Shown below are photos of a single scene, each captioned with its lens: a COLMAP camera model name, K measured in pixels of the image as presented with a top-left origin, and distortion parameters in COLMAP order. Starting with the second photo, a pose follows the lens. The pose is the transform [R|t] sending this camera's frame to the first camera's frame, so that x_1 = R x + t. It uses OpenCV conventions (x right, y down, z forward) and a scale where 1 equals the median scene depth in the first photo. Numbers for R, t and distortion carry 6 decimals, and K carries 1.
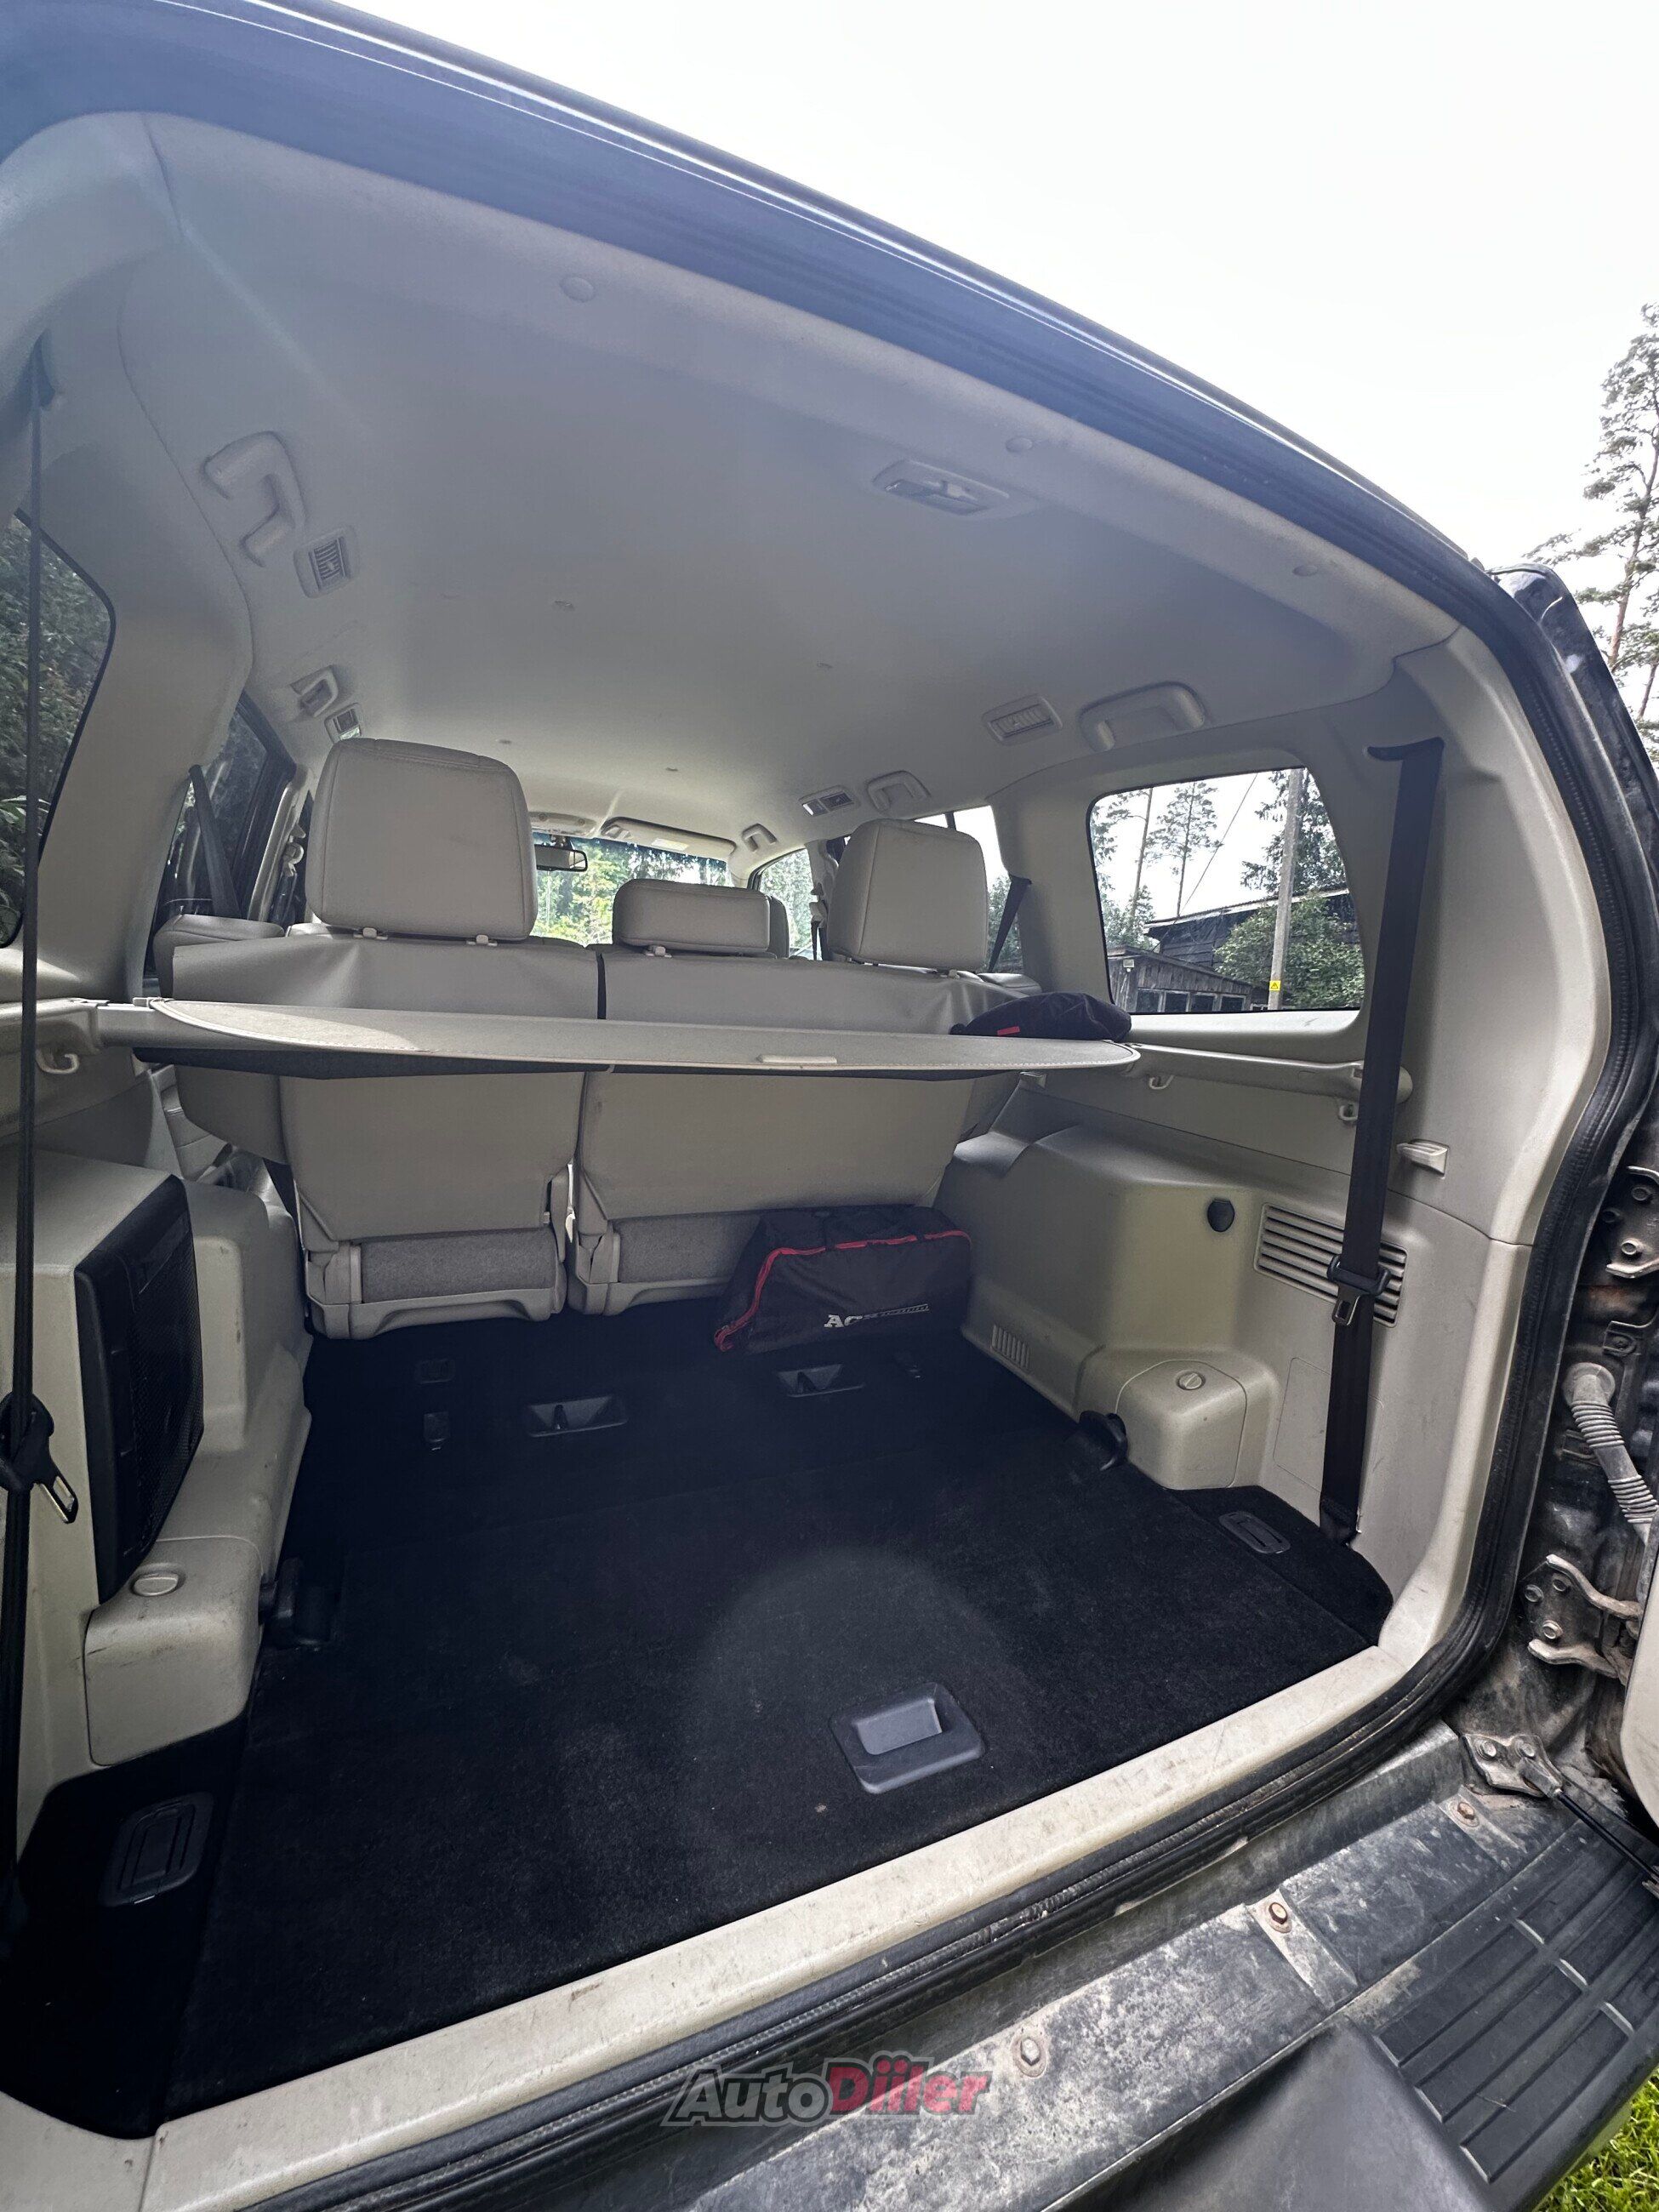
lens RADIAL K [[883.2, 0, 836.9], [0, 883.2, 1100.4], [0, 0, 1]] dist [-0.002421, -0.000538]
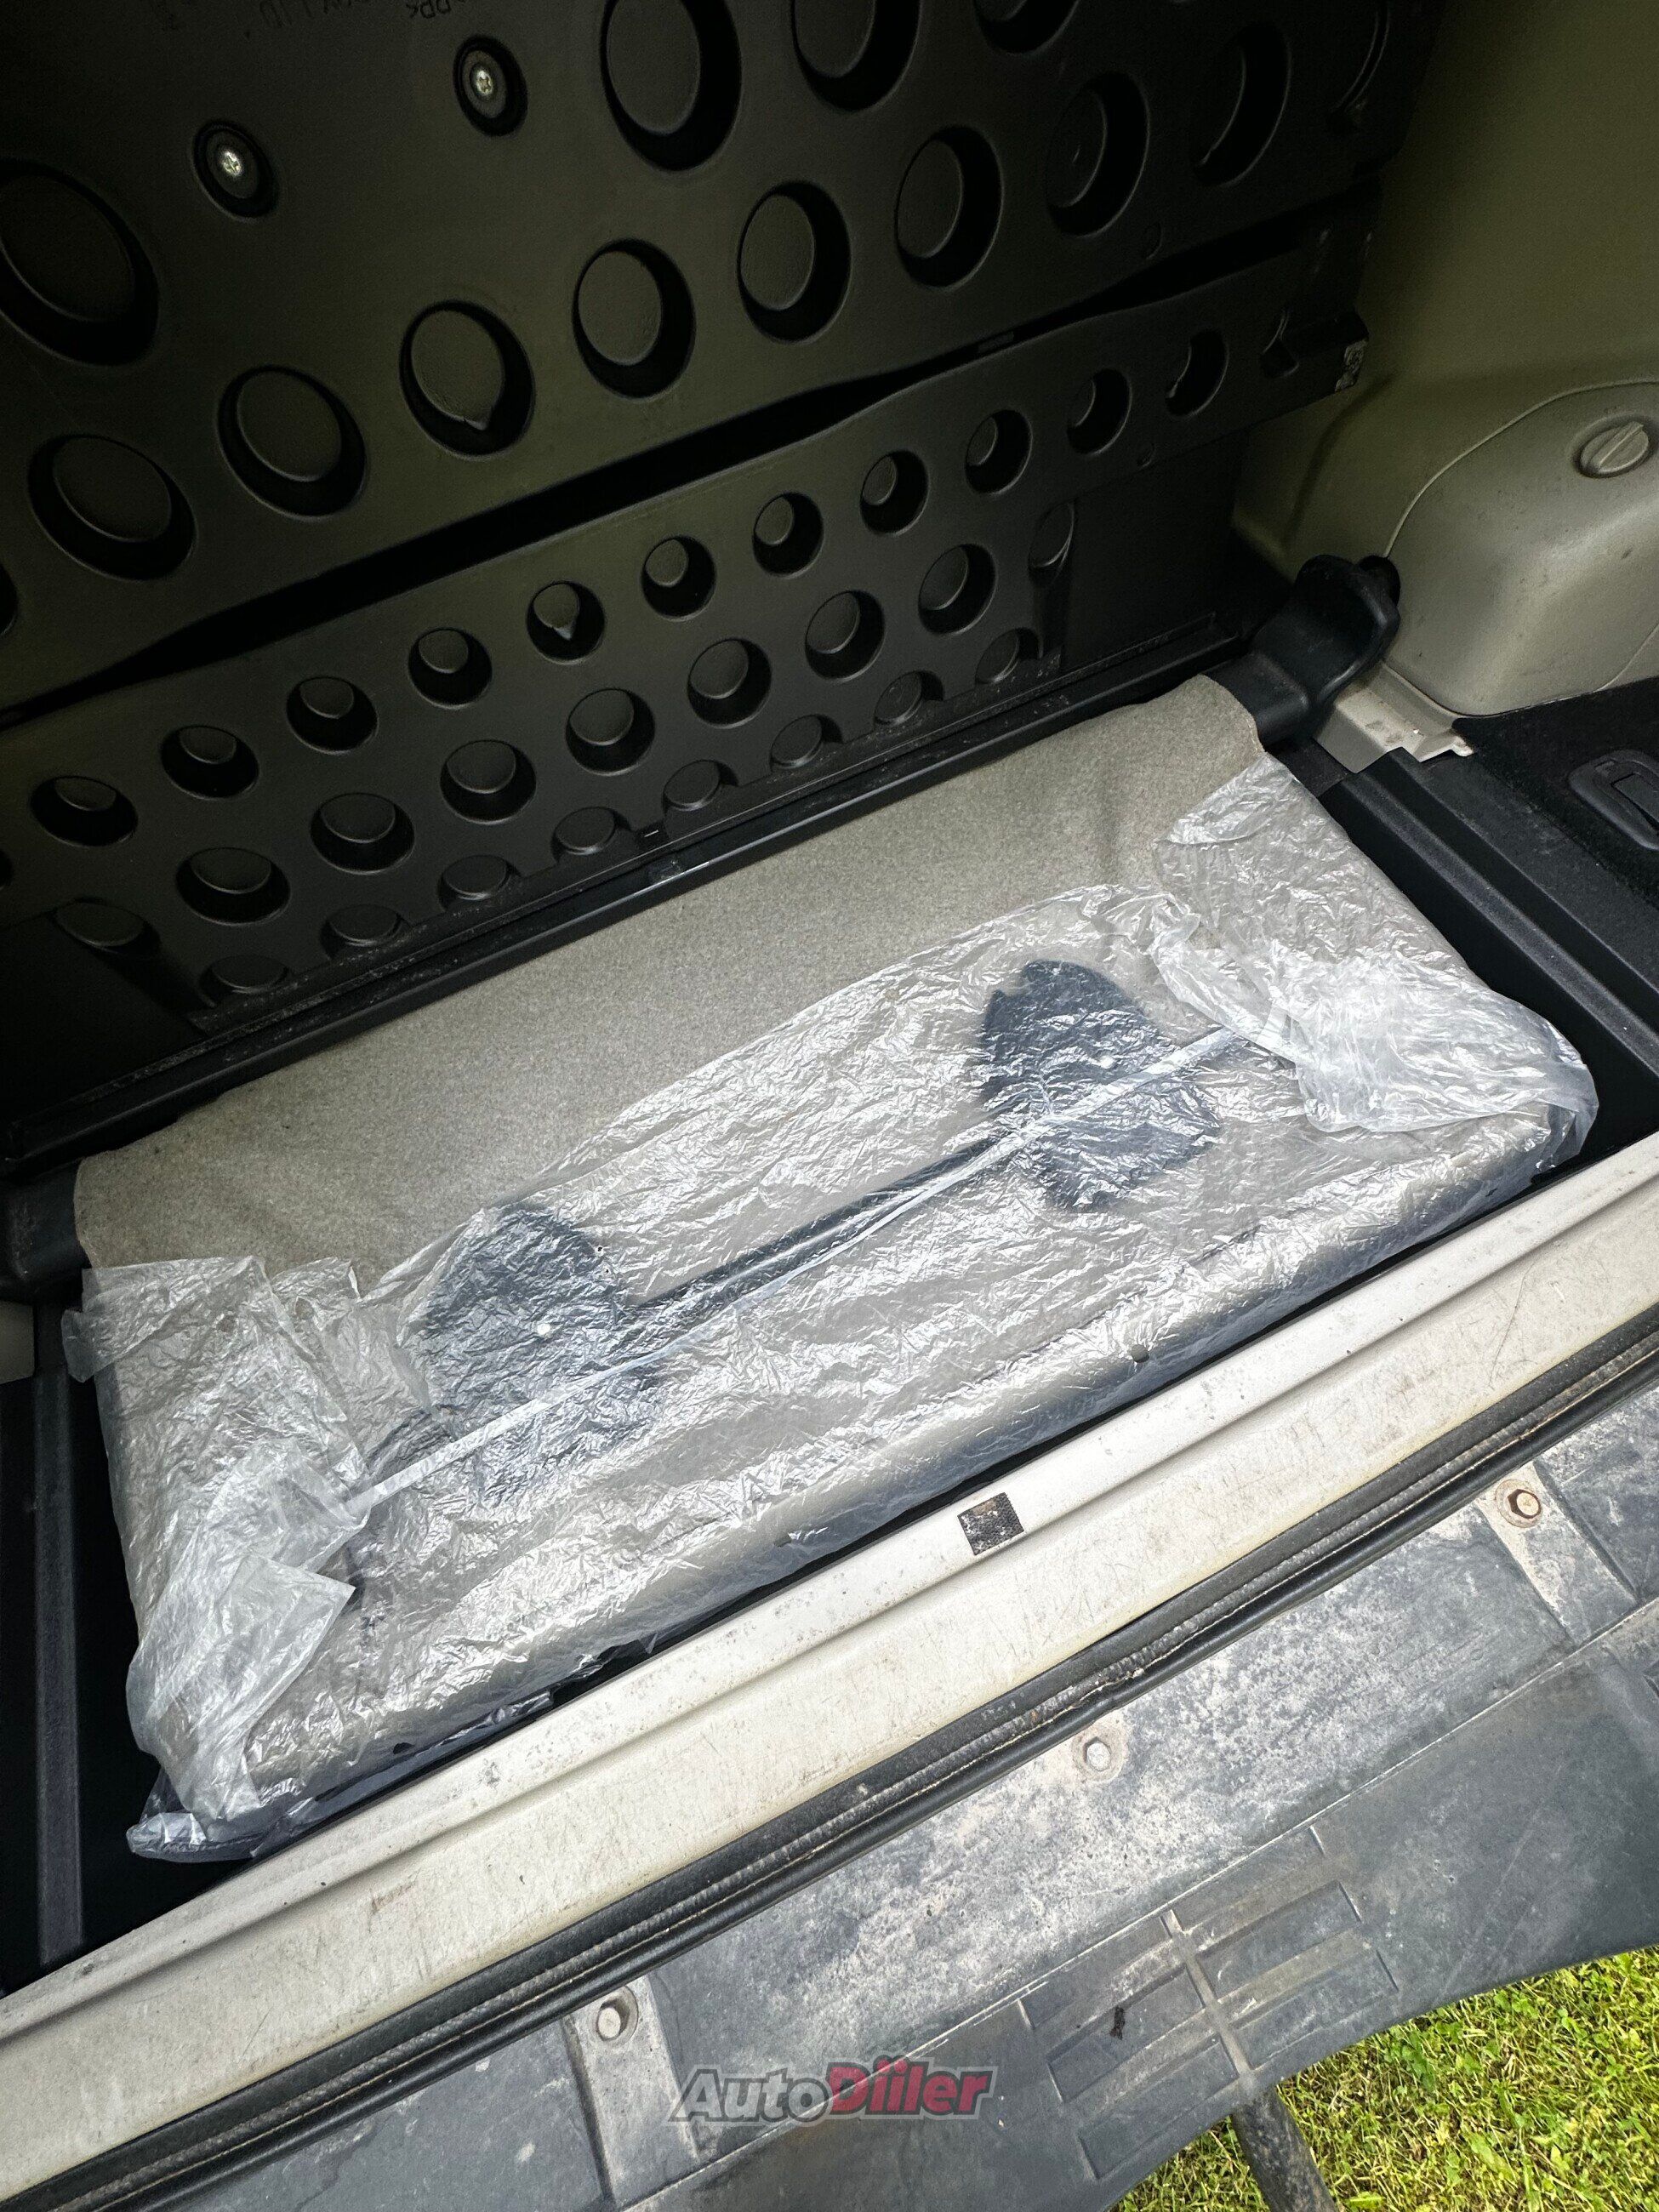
lens RADIAL K [[883.2, 0, 832.1], [0, 883.2, 1110.0], [0, 0, 1]] dist [-0.002421, -0.000538]
pose [[0.982542, -0.079952, -0.167987, 0.169031], [0.183148, 0.574343, 0.797864, 0.200014], [0.032691, -0.814701, 0.578959, 0.995838]]
